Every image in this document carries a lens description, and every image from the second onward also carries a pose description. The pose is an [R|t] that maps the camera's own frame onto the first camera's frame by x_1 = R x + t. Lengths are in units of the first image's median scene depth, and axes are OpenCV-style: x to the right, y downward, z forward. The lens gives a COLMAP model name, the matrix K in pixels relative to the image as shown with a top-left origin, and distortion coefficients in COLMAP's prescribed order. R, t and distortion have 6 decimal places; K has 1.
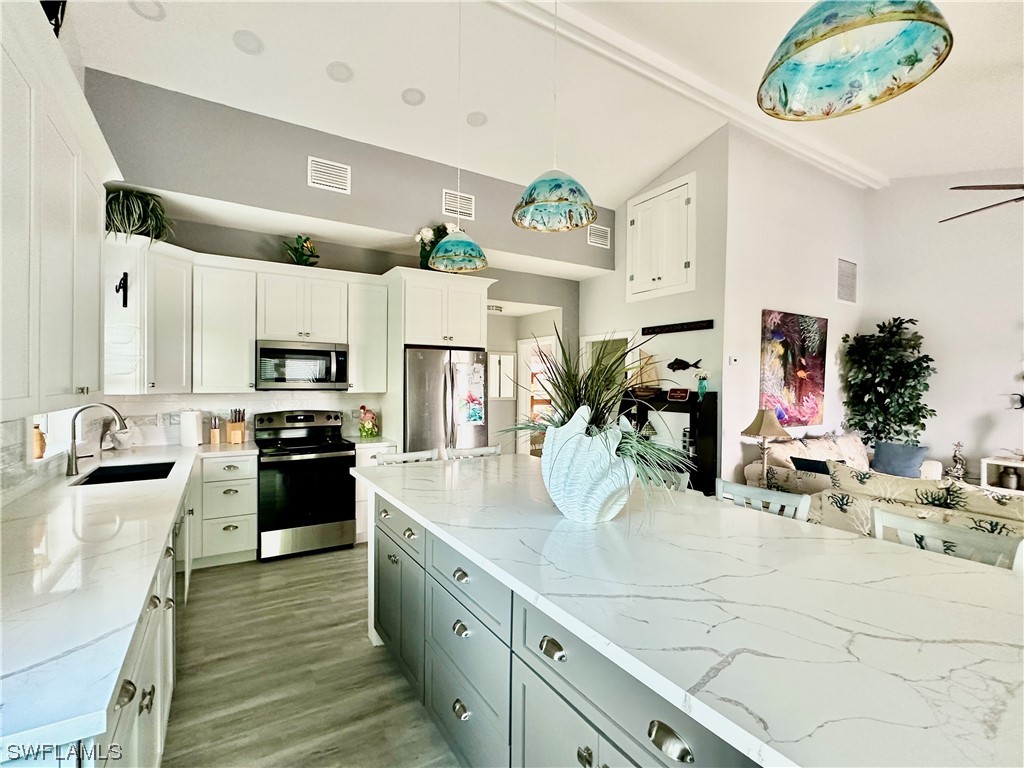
lens RADIAL K [[475.1, 0, 512.6], [0, 475.1, 387.3], [0, 0, 1]] dist [-0.001431, -0.000562]
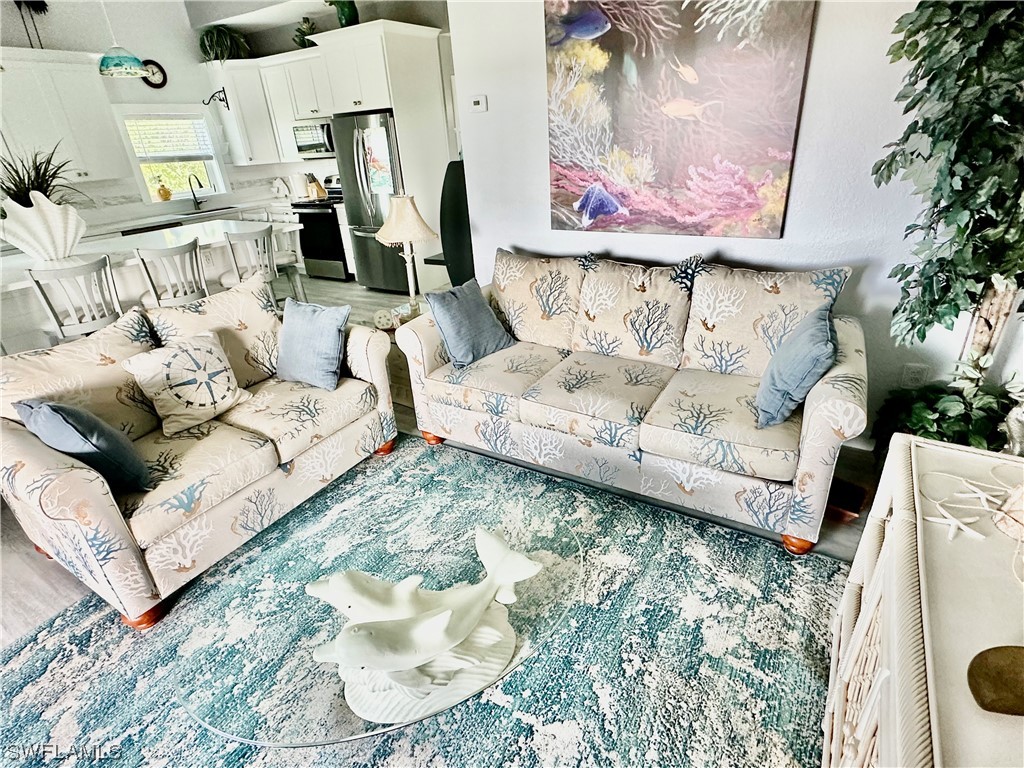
lens RADIAL K [[530.6, 0, 512.4], [0, 530.6, 386.6], [0, 0, 1]] dist [0.000986, -0.000130]
pose [[0.444296, 0.356422, -0.821928, 1.280995], [0.057549, 0.904203, 0.423208, -0.016402], [0.894030, -0.235330, 0.381222, 0.781236]]
